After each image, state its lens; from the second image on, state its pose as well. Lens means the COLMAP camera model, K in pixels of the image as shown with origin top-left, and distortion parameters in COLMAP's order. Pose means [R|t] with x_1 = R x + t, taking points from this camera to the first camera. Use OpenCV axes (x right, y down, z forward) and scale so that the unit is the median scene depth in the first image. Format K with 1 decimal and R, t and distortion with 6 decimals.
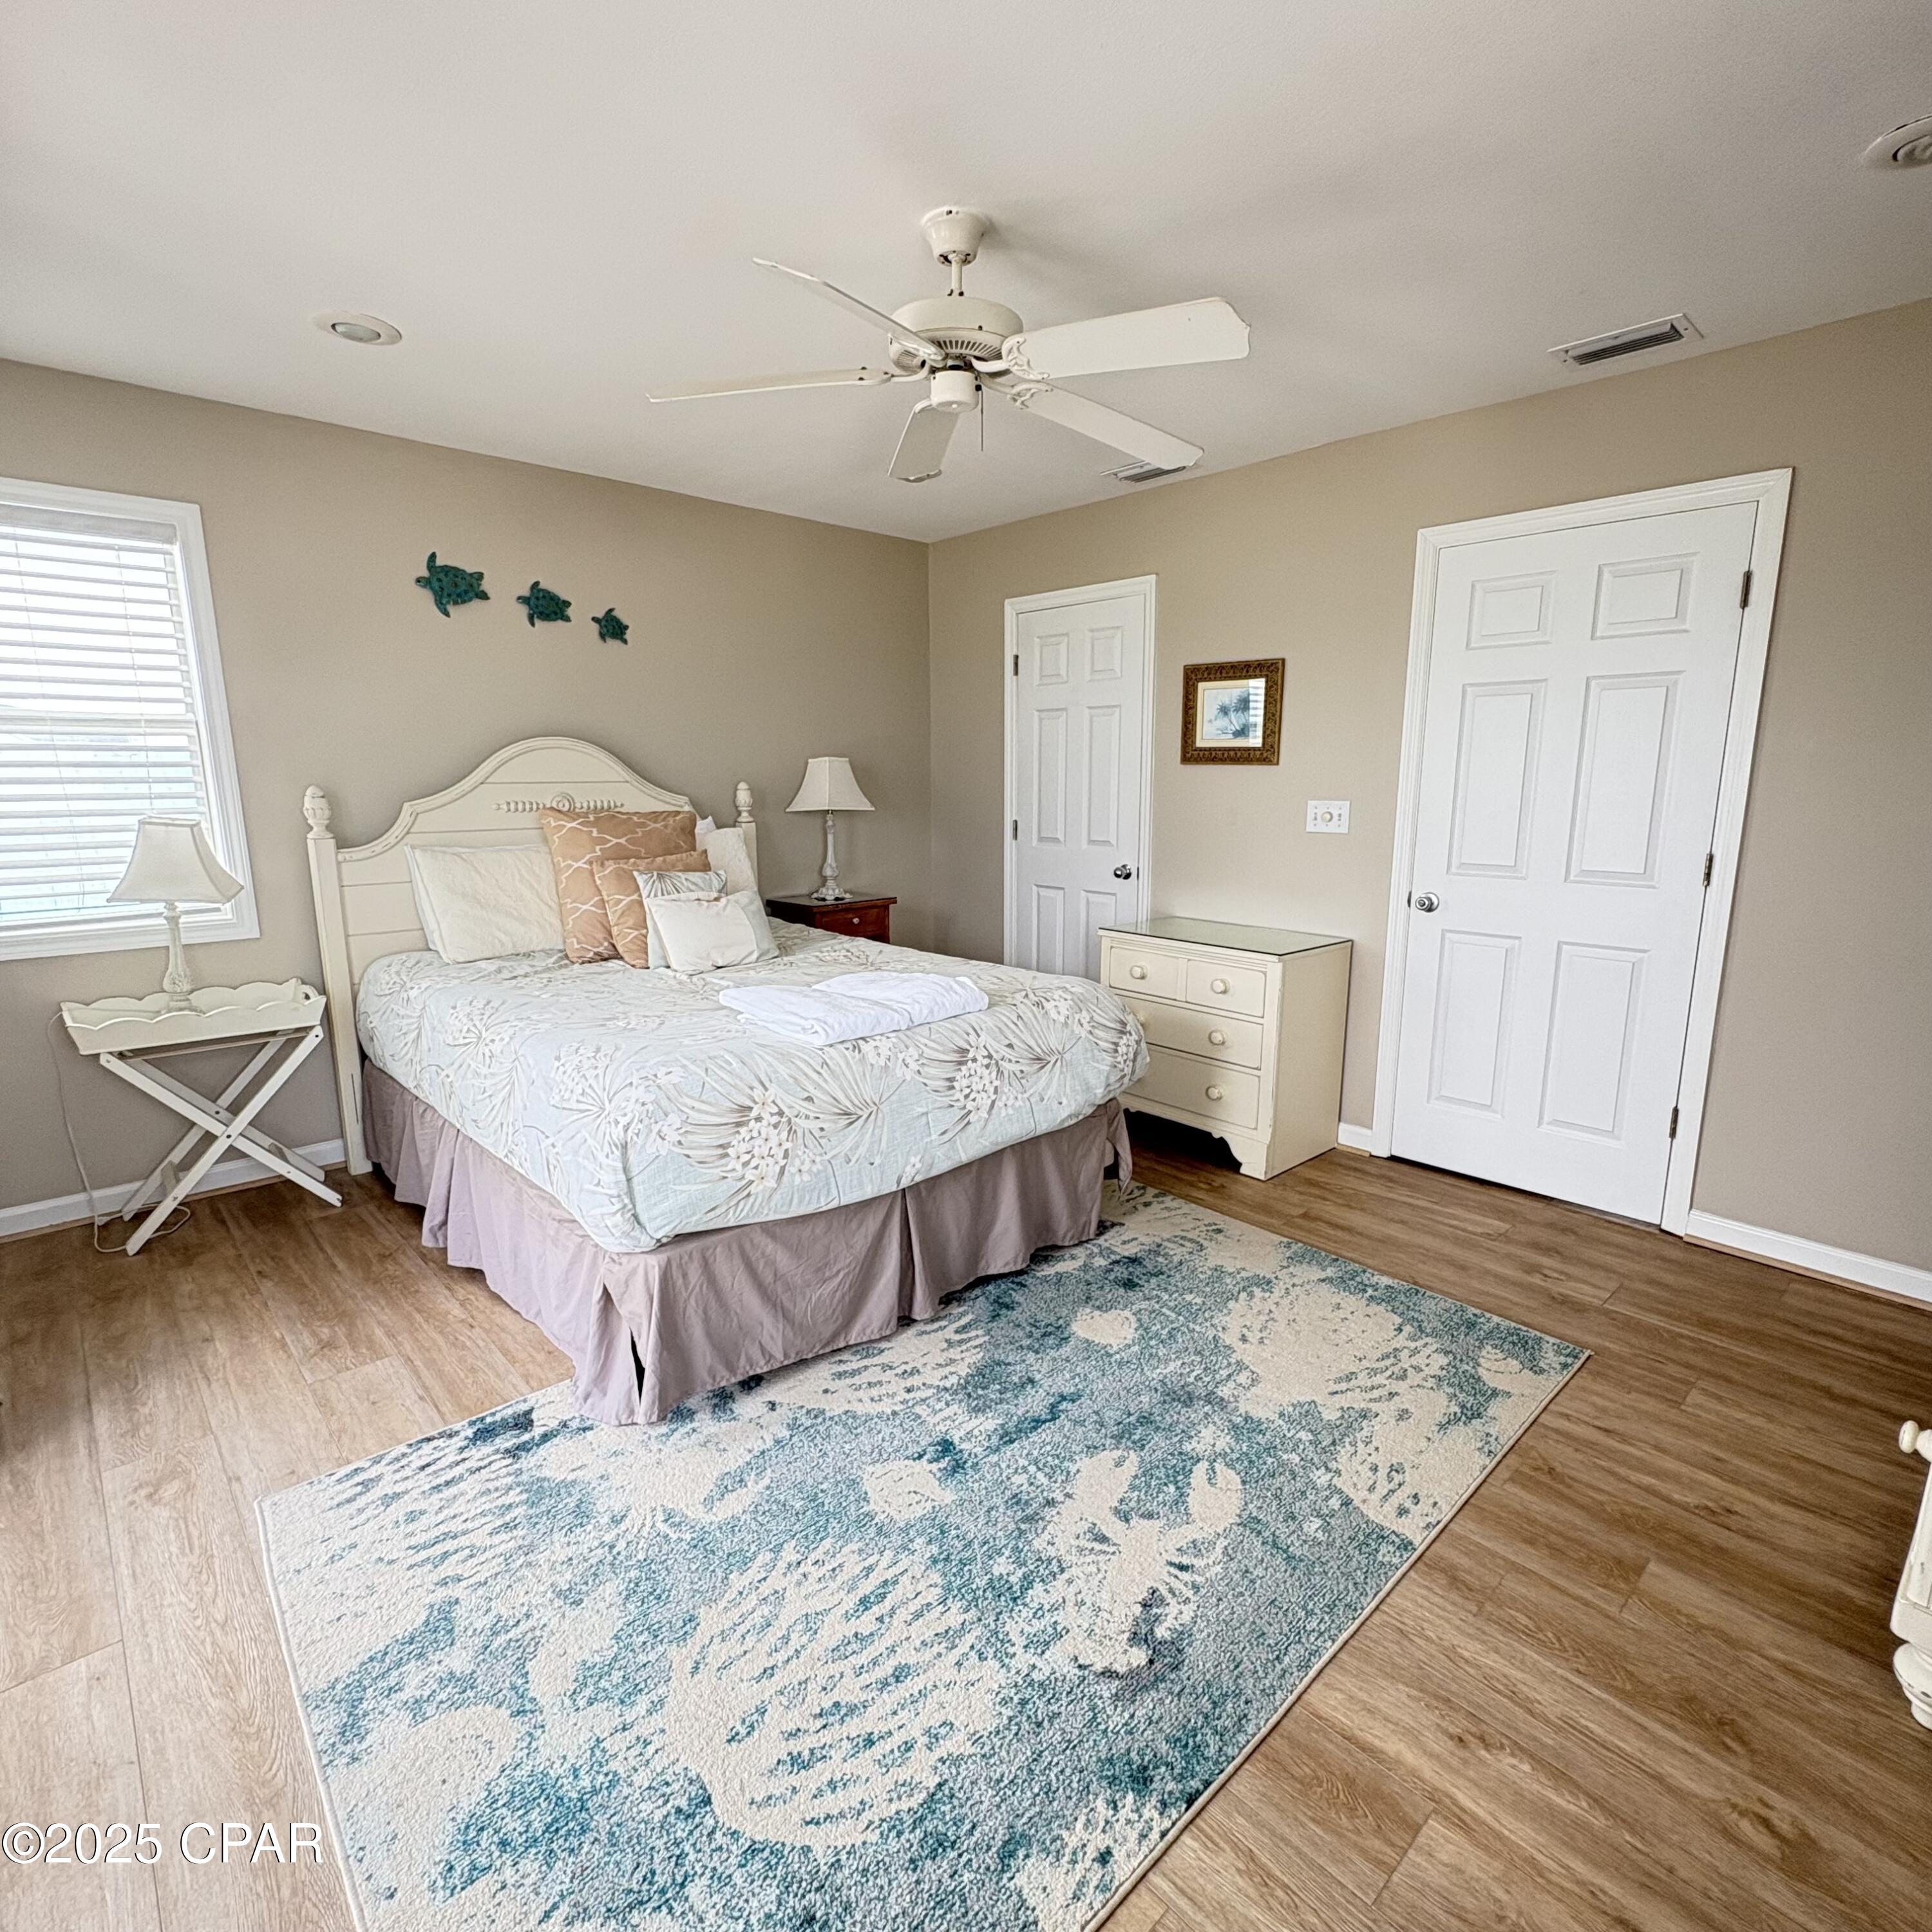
lens RADIAL K [[1027.4, 0, 959.2], [0, 1027.4, 977.7], [0, 0, 1]] dist [0.005373, -0.000646]
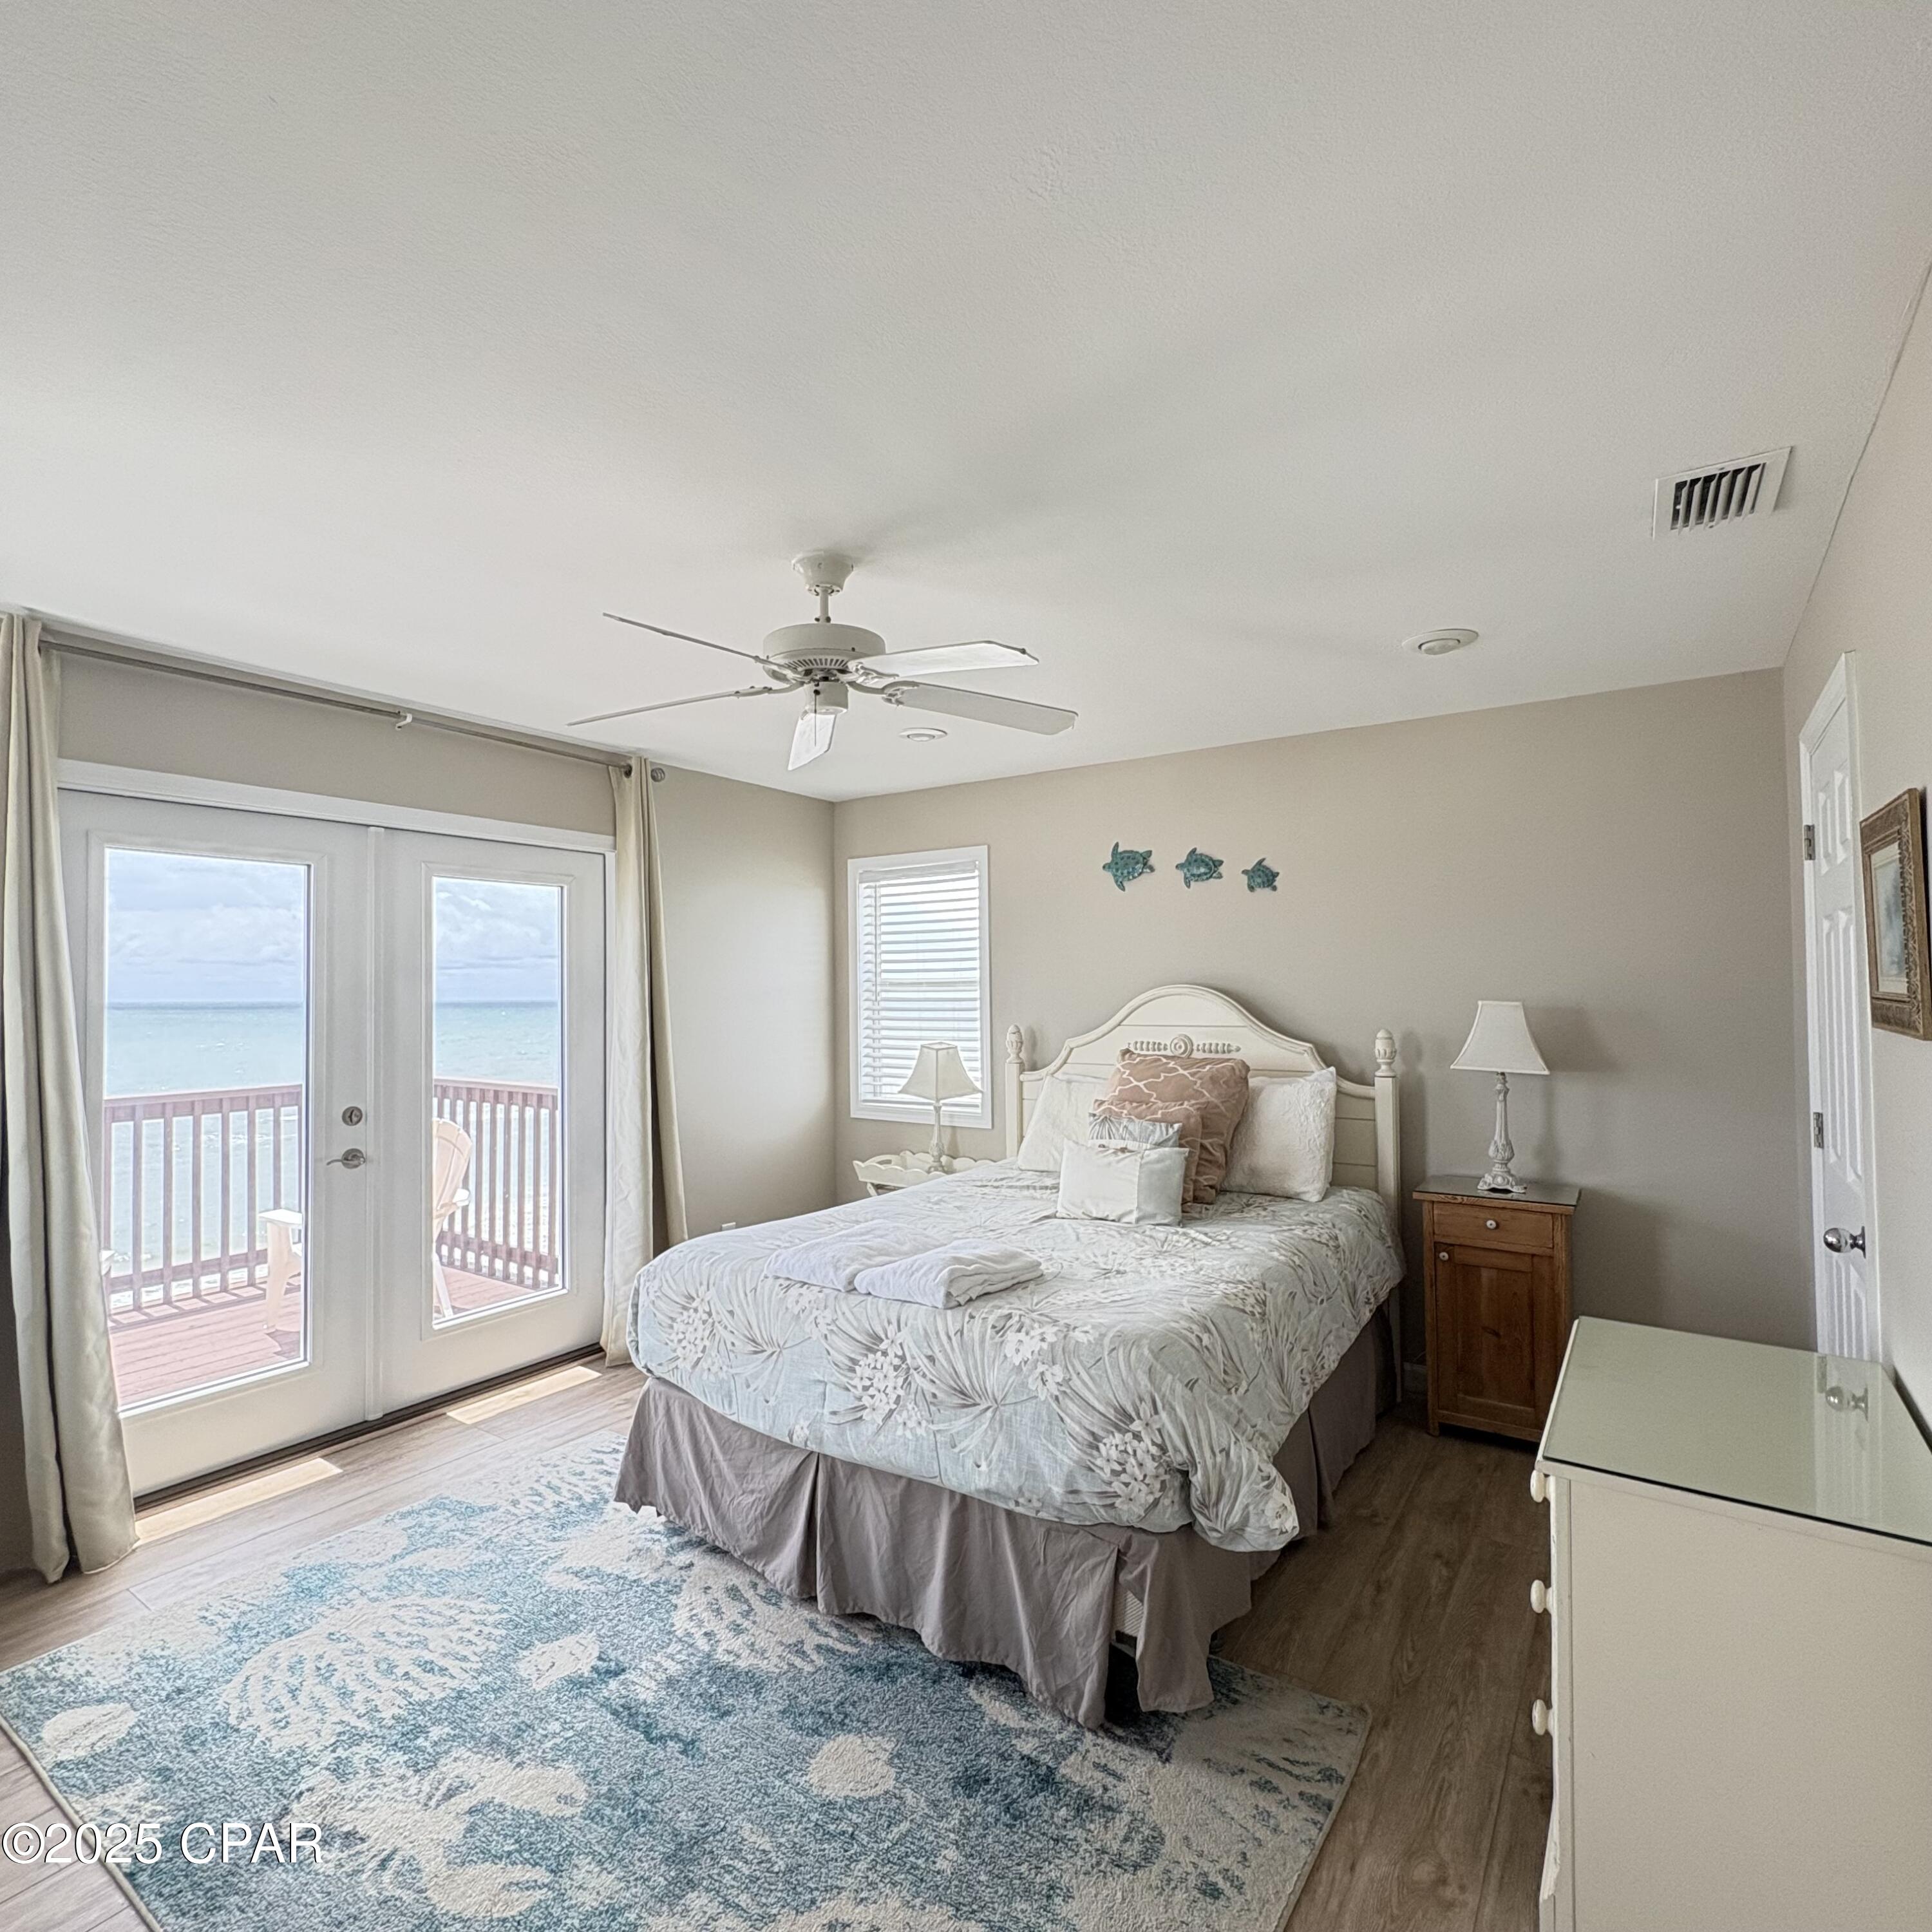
lens RADIAL K [[1027.4, 0, 965.7], [0, 1027.4, 975.7], [0, 0, 1]] dist [0.005373, -0.000646]
pose [[0.228709, -0.014265, -0.973390, 1.006935], [-0.183615, 0.981314, -0.057523, -0.227594], [0.956022, 0.191885, 0.221816, 0.883900]]
